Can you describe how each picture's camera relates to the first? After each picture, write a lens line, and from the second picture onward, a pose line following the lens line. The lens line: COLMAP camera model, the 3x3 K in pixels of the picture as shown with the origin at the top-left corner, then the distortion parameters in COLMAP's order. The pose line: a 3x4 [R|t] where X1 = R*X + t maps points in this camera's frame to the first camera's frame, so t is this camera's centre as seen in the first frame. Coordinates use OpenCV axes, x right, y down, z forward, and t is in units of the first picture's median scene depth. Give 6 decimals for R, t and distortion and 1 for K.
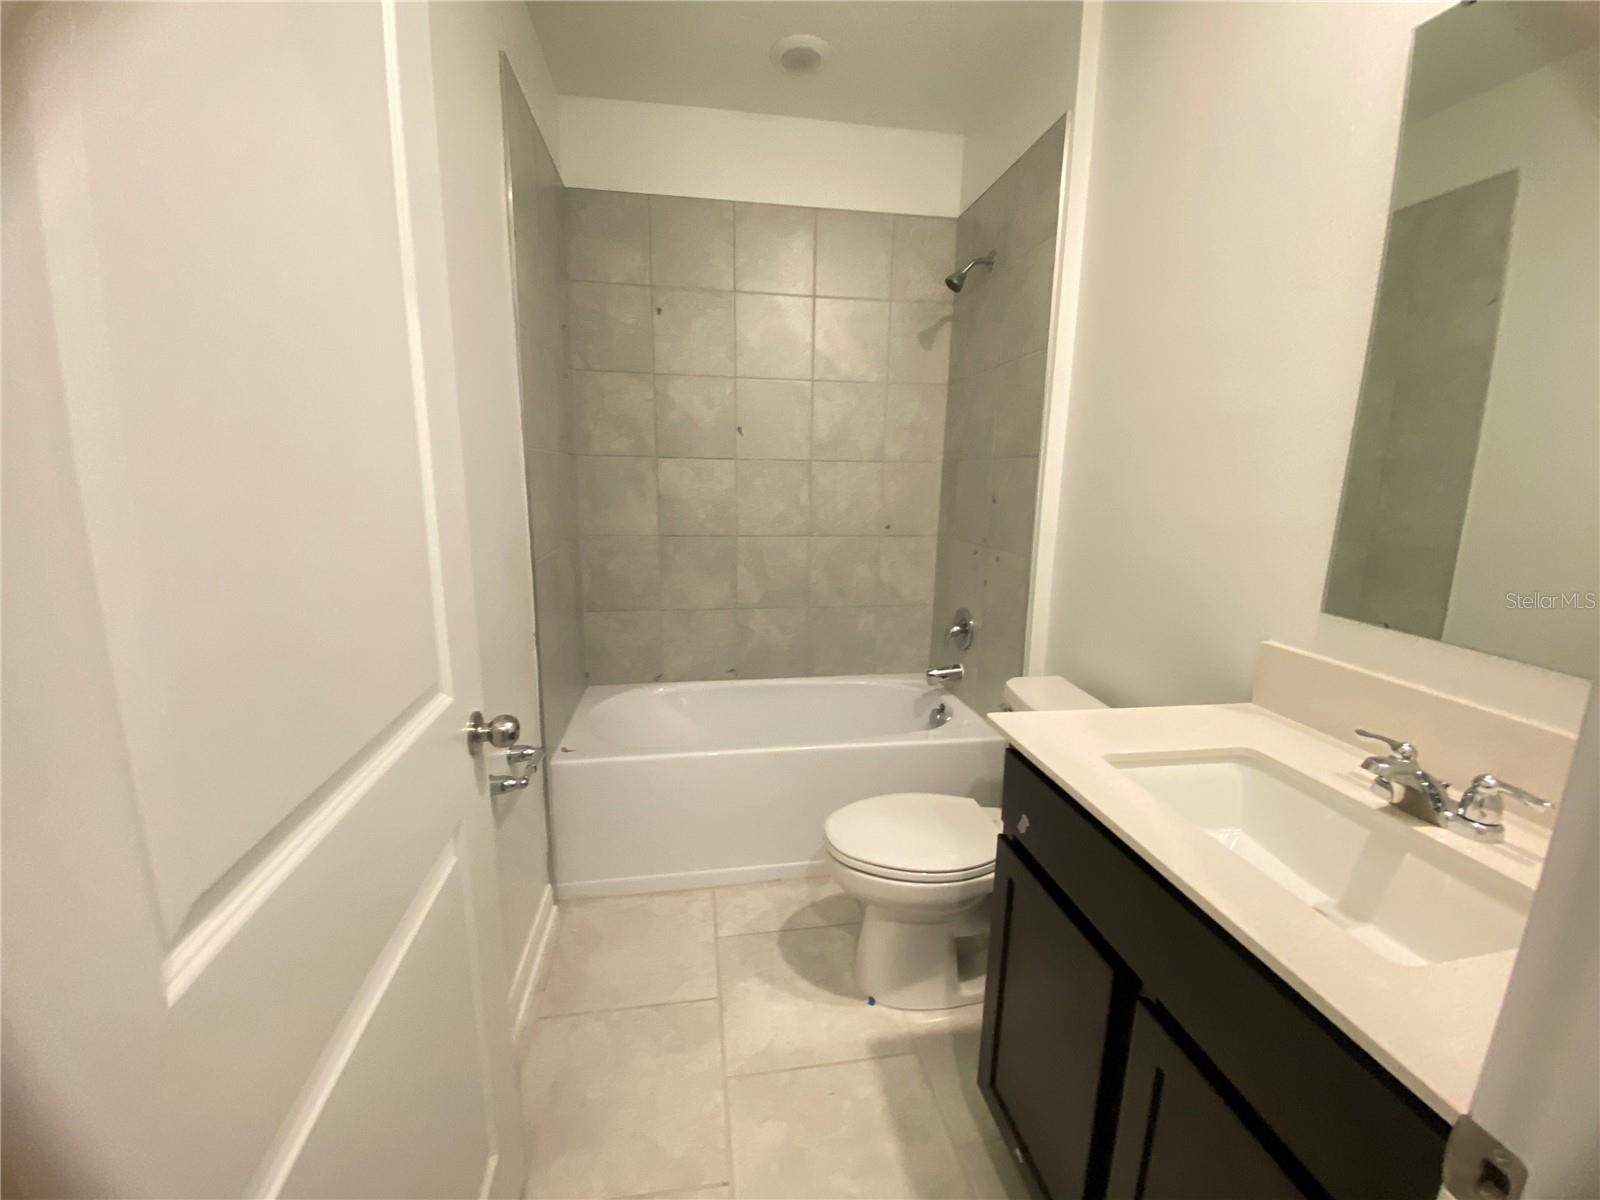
lens RADIAL K [[641.2, 0, 800.0], [0, 641.2, 600.0], [0, 0, 1]] dist [0.017764, -0.000006]
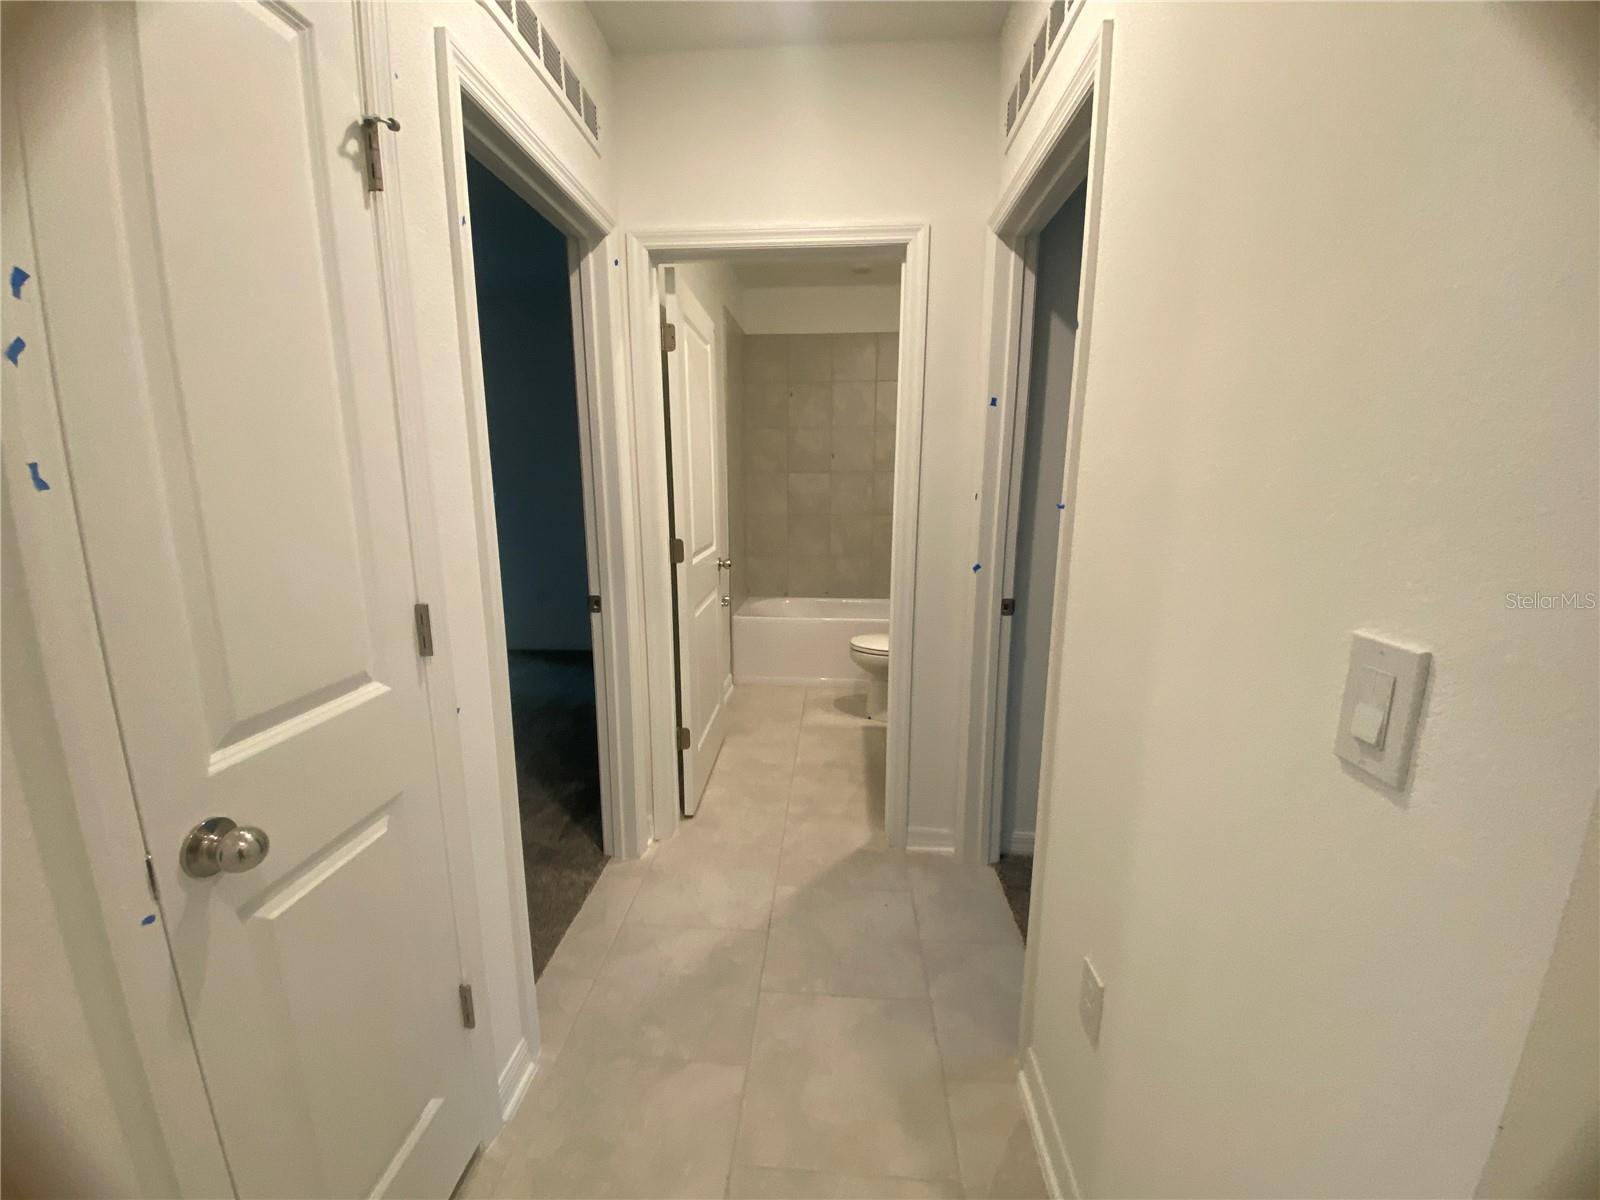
lens RADIAL K [[640.6, 0, 800.0], [0, 640.6, 600.0], [0, 0, 1]] dist [0.001517, 0.000082]
pose [[0.973782, 0.028165, -0.225731, 0.245485], [-0.029827, 0.999547, -0.003954, 0.157951], [0.225518, 0.010583, 0.974182, -0.811509]]
